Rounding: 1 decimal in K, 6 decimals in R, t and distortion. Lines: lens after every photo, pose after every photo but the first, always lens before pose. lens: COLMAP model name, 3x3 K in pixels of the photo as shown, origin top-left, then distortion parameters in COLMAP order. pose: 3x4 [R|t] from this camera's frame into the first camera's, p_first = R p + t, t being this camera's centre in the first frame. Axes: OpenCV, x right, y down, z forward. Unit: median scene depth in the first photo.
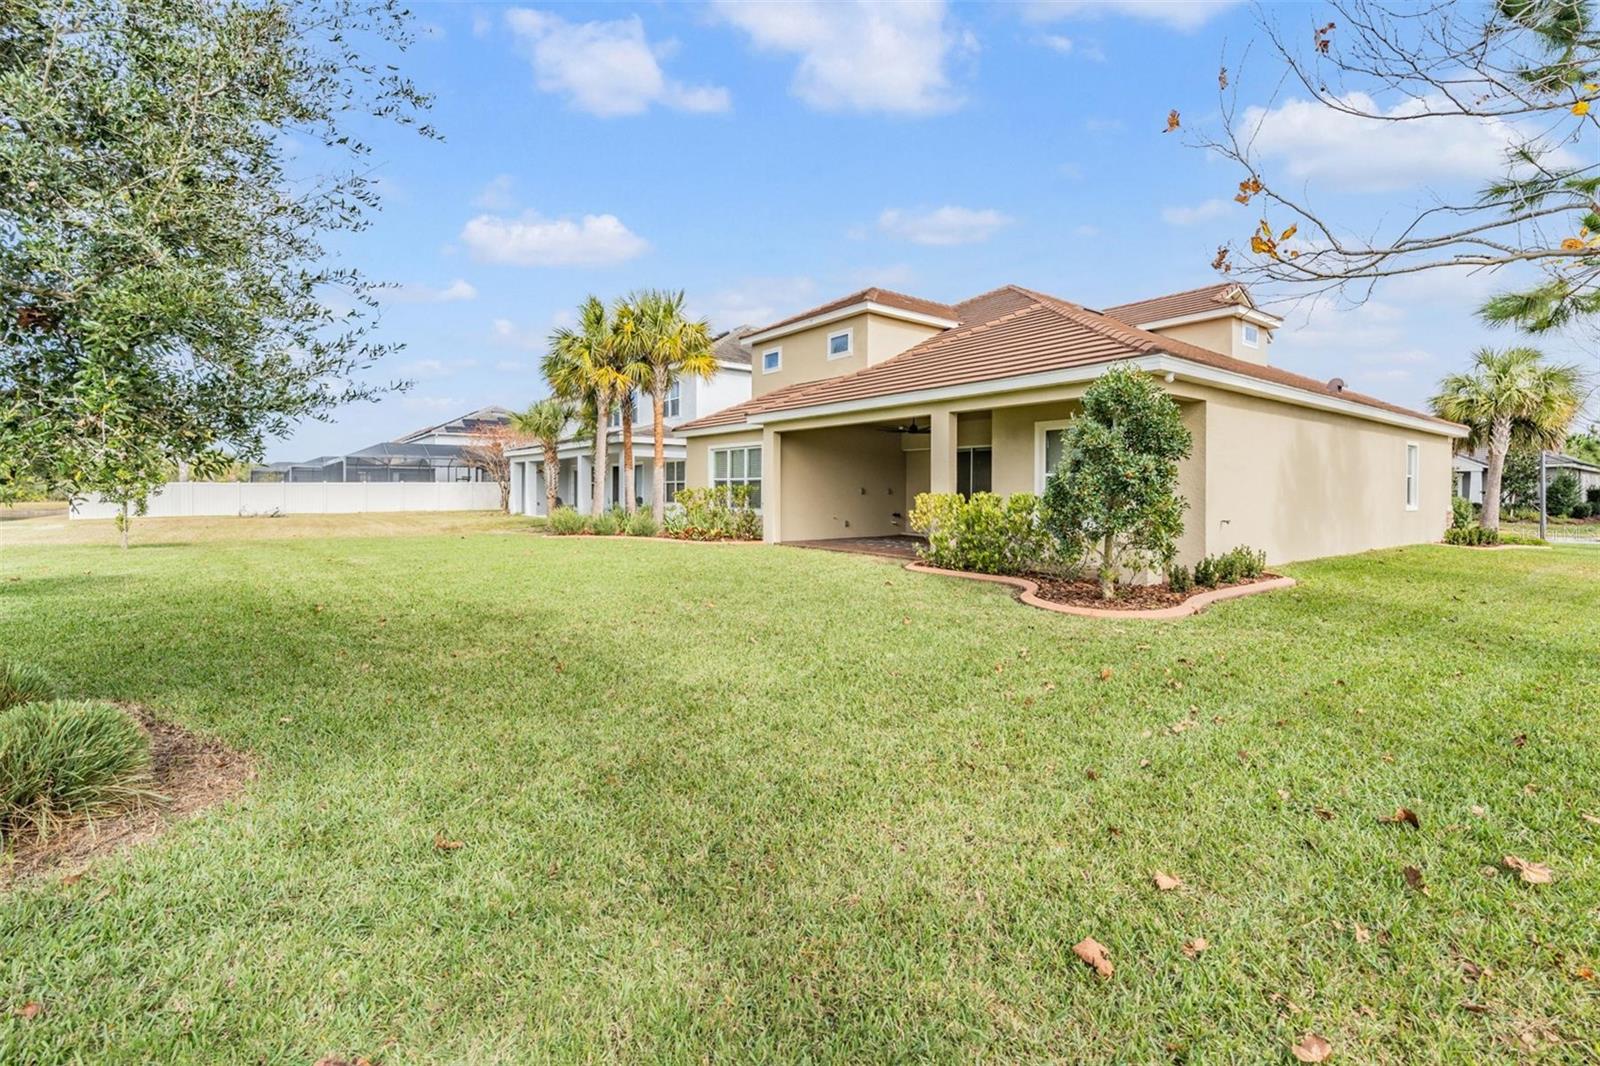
lens RADIAL K [[690.6, 0, 803.2], [0, 690.6, 507.6], [0, 0, 1]] dist [-0.000833, -0.000768]
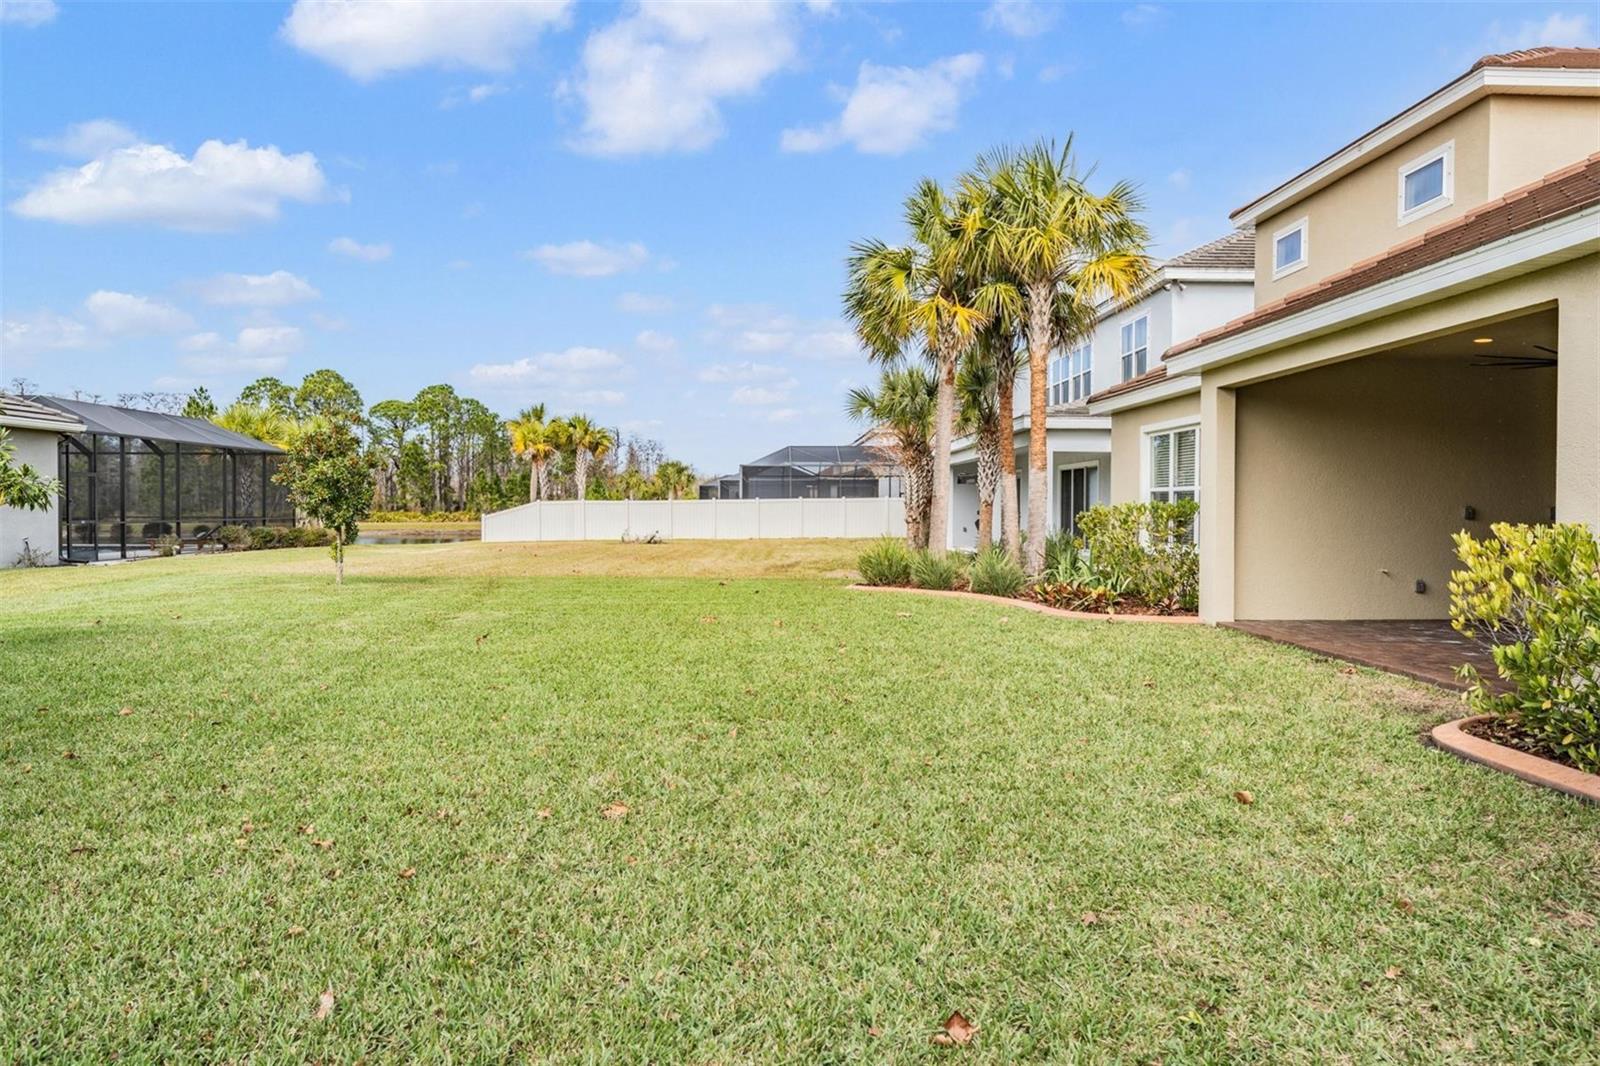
lens RADIAL K [[1031.0, 0, 800.0], [0, 1031.0, 533.0], [0, 0, 1]] dist [0.001745, 0.001866]
pose [[0.812695, 0.010756, -0.582591, 0.118790], [-0.010670, 0.999937, 0.003577, -0.008568], [0.582592, 0.003309, 0.812758, 0.223032]]
